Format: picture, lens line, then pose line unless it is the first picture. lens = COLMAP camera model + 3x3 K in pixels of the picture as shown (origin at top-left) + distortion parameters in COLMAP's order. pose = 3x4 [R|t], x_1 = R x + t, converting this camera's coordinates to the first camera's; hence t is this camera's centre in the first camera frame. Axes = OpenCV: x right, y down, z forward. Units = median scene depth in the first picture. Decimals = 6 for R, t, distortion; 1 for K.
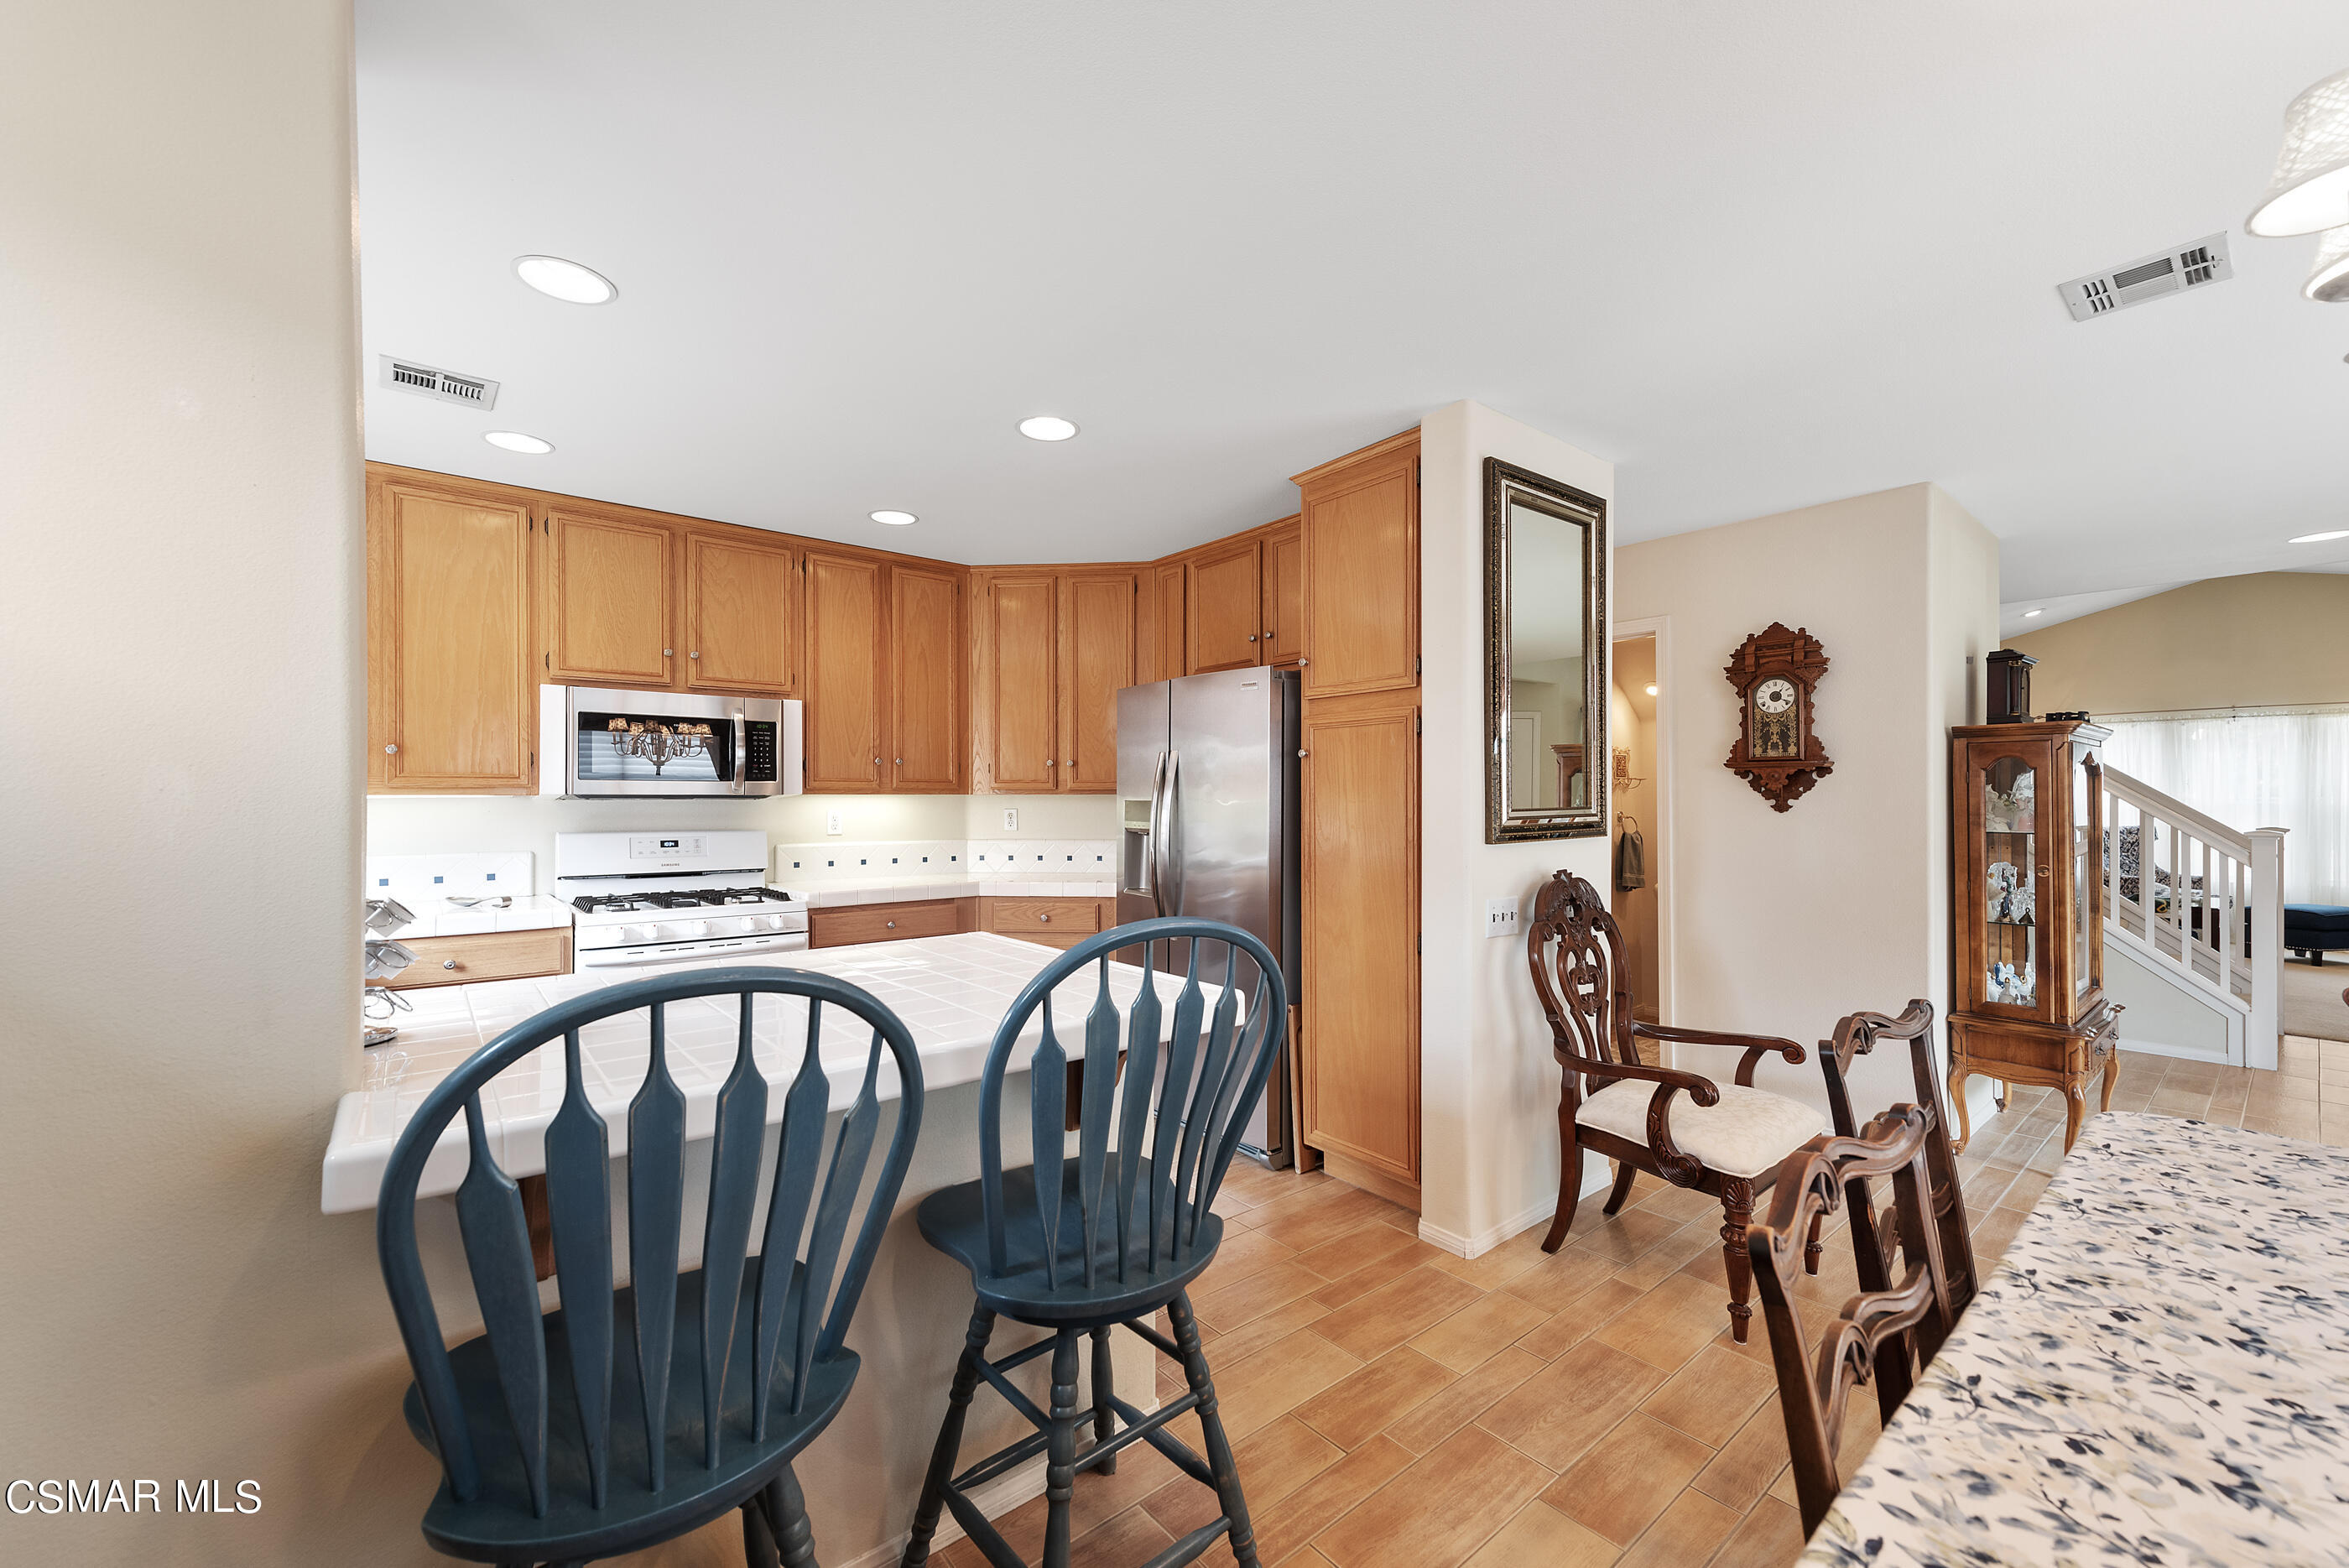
lens RADIAL K [[942.1, 0, 1175.9], [0, 942.1, 809.2], [0, 0, 1]] dist [0.002587, -0.000257]
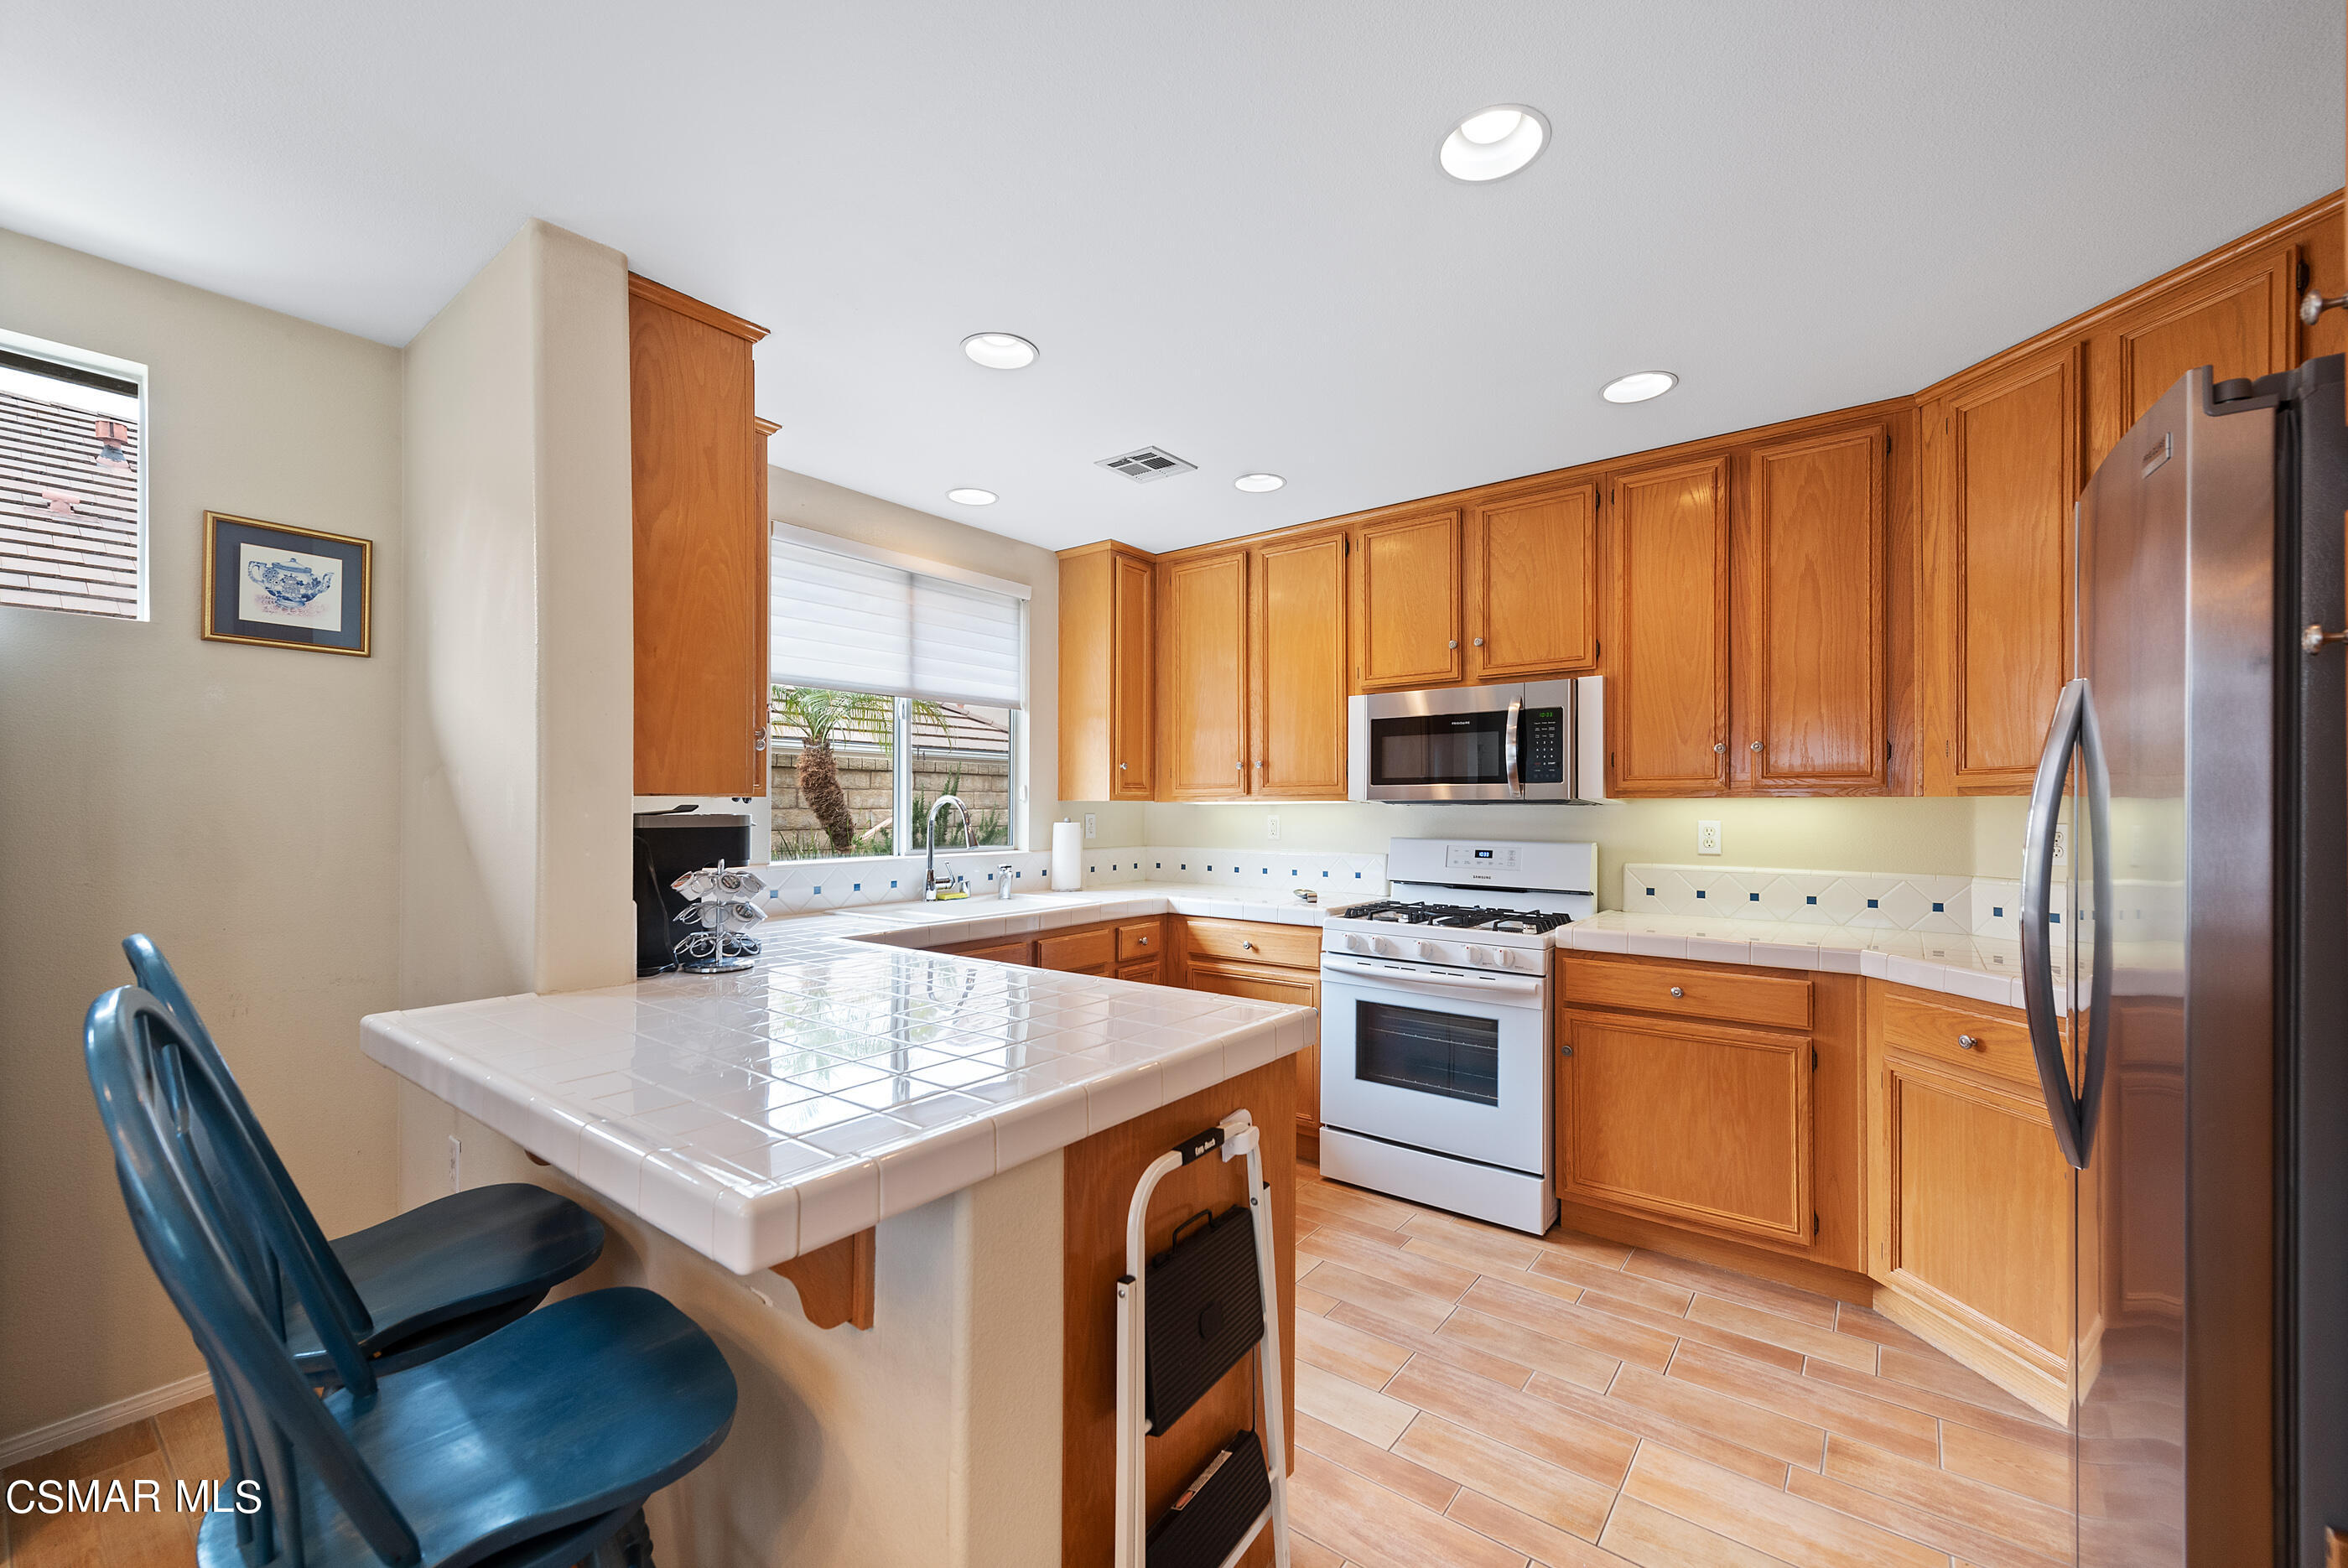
lens RADIAL K [[933.1, 0, 1180.0], [0, 933.1, 798.0], [0, 0, 1]] dist [0.002219, 0.000159]
pose [[0.218669, -0.004084, -0.975791, 0.272434], [-0.007157, 0.999958, -0.005789, -0.009608], [0.975773, 0.008250, 0.218630, 0.518355]]
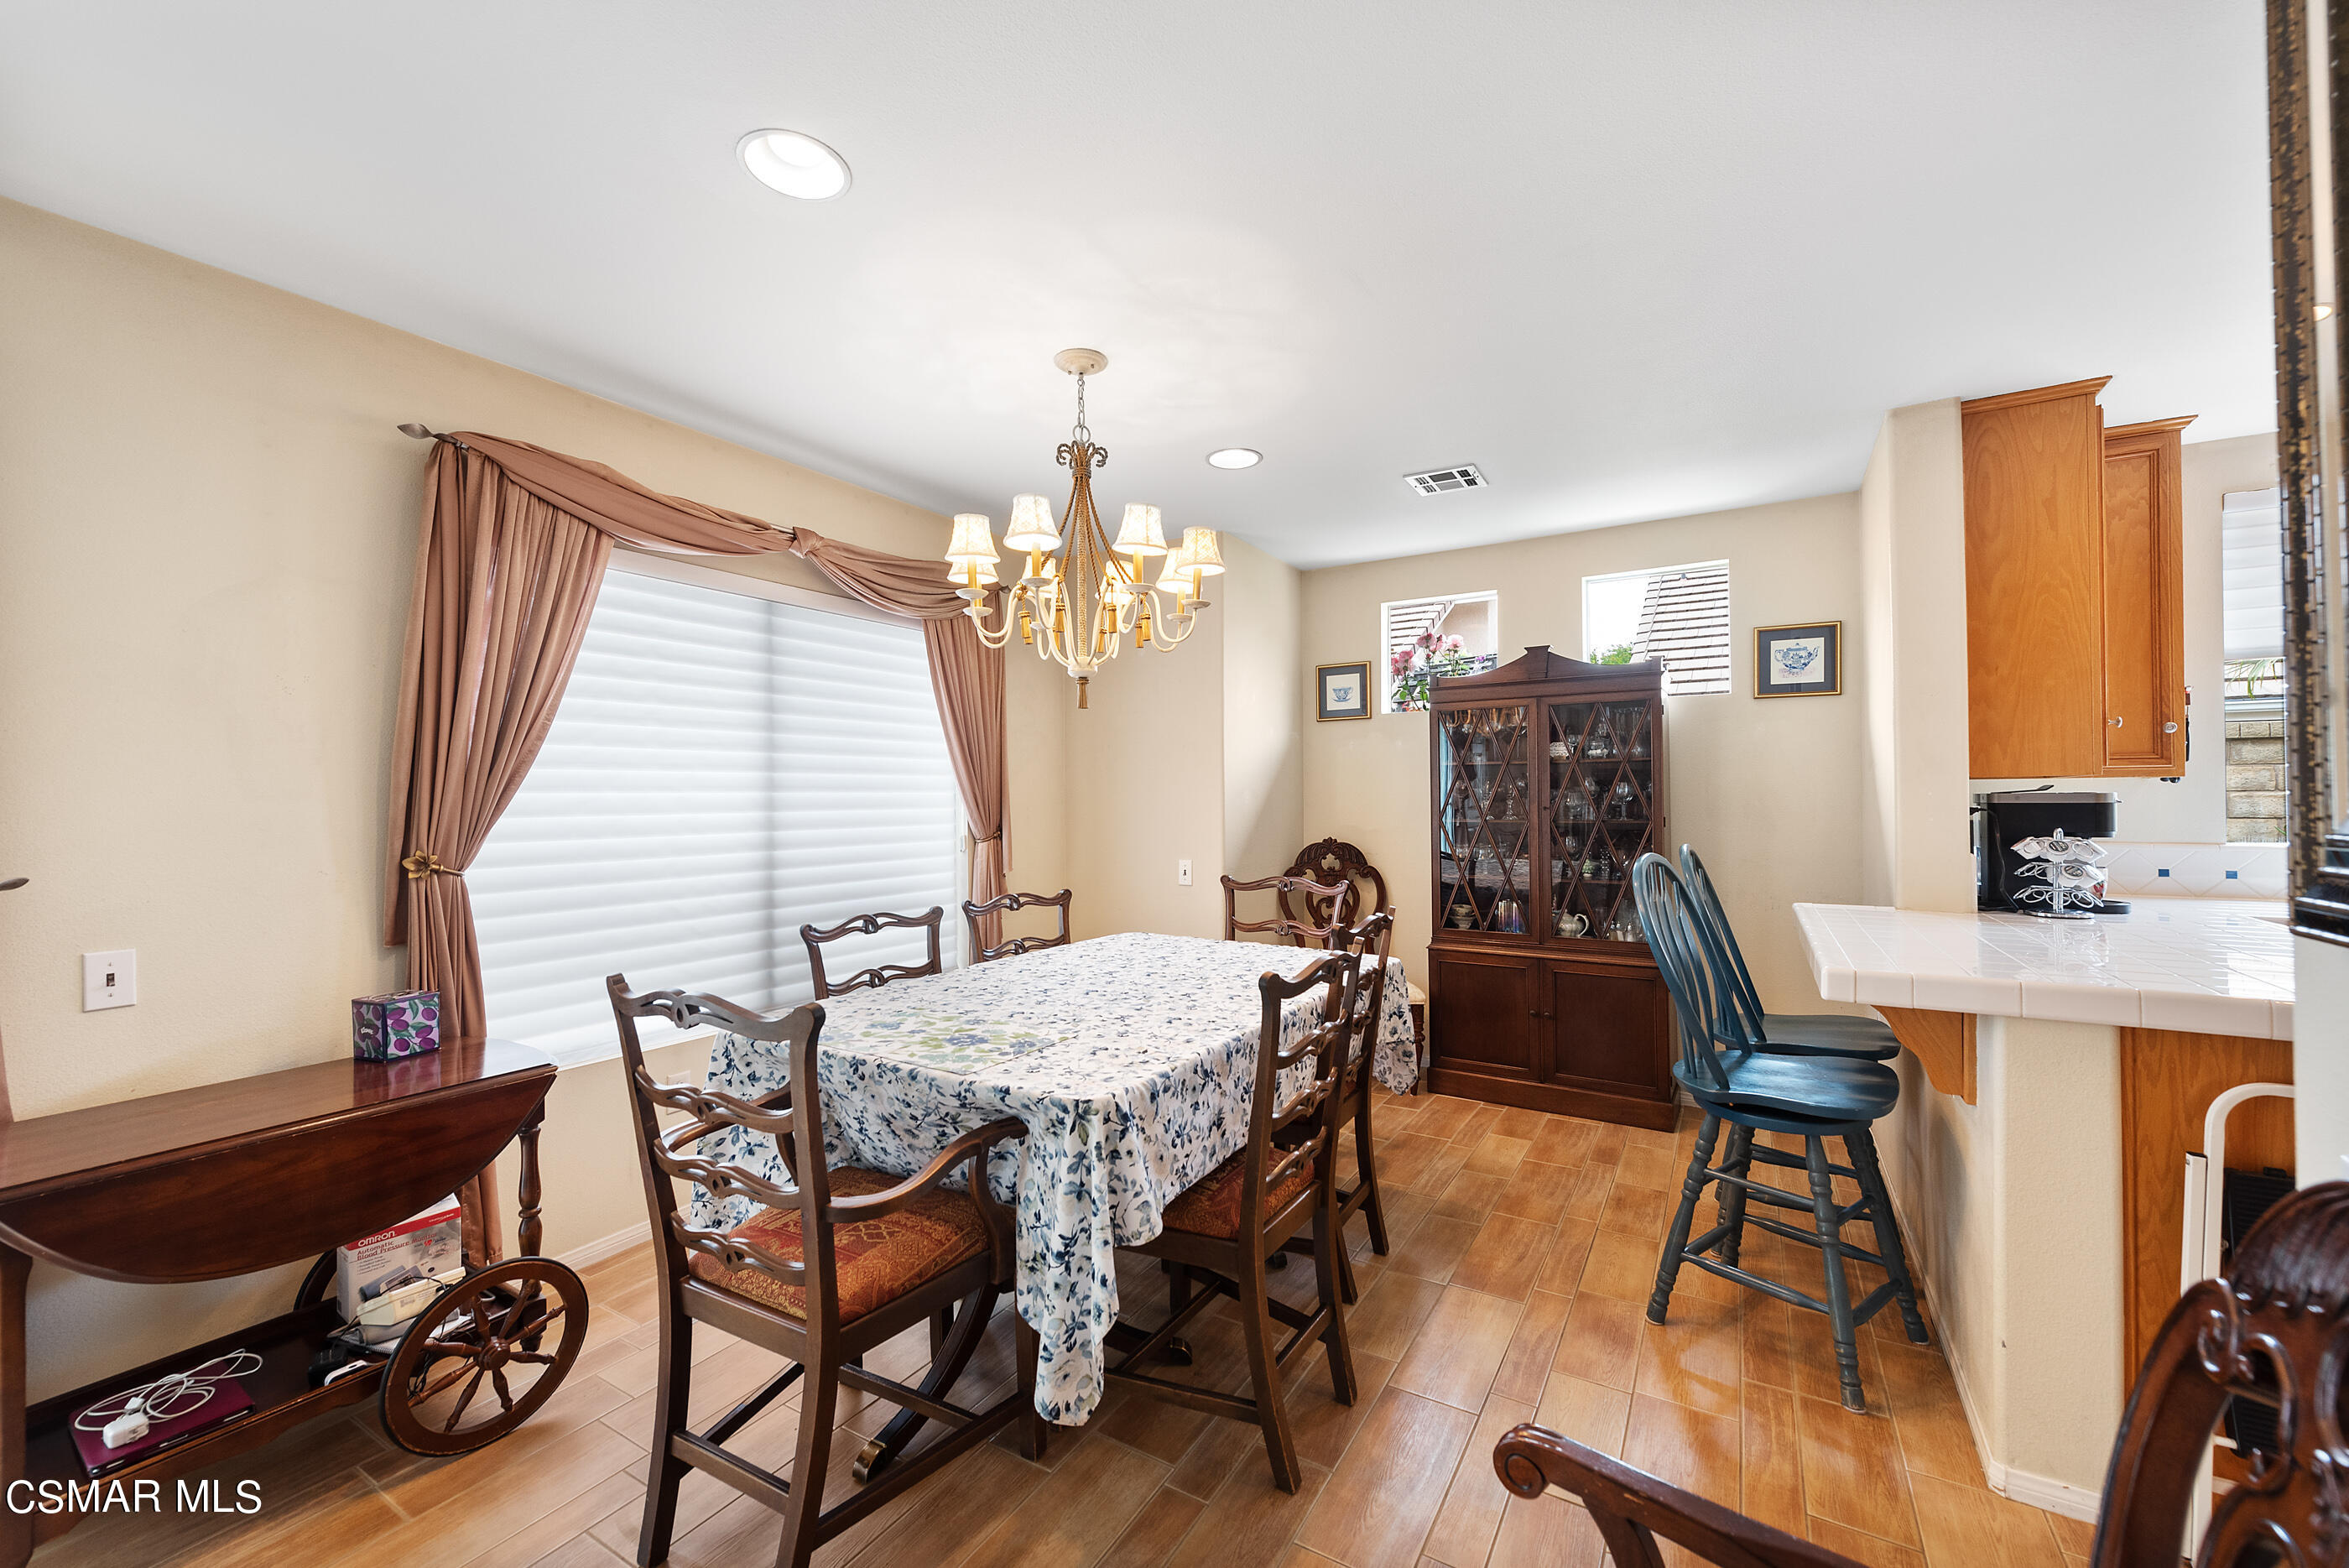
lens RADIAL K [[933.5, 0, 1180.5], [0, 933.5, 798.0], [0, 0, 1]] dist [0.002219, 0.000159]
pose [[-0.948526, 0.011013, -0.316508, 0.591485], [0.009365, 0.999934, 0.006727, -0.007266], [0.316561, 0.003417, -0.948566, 0.936709]]
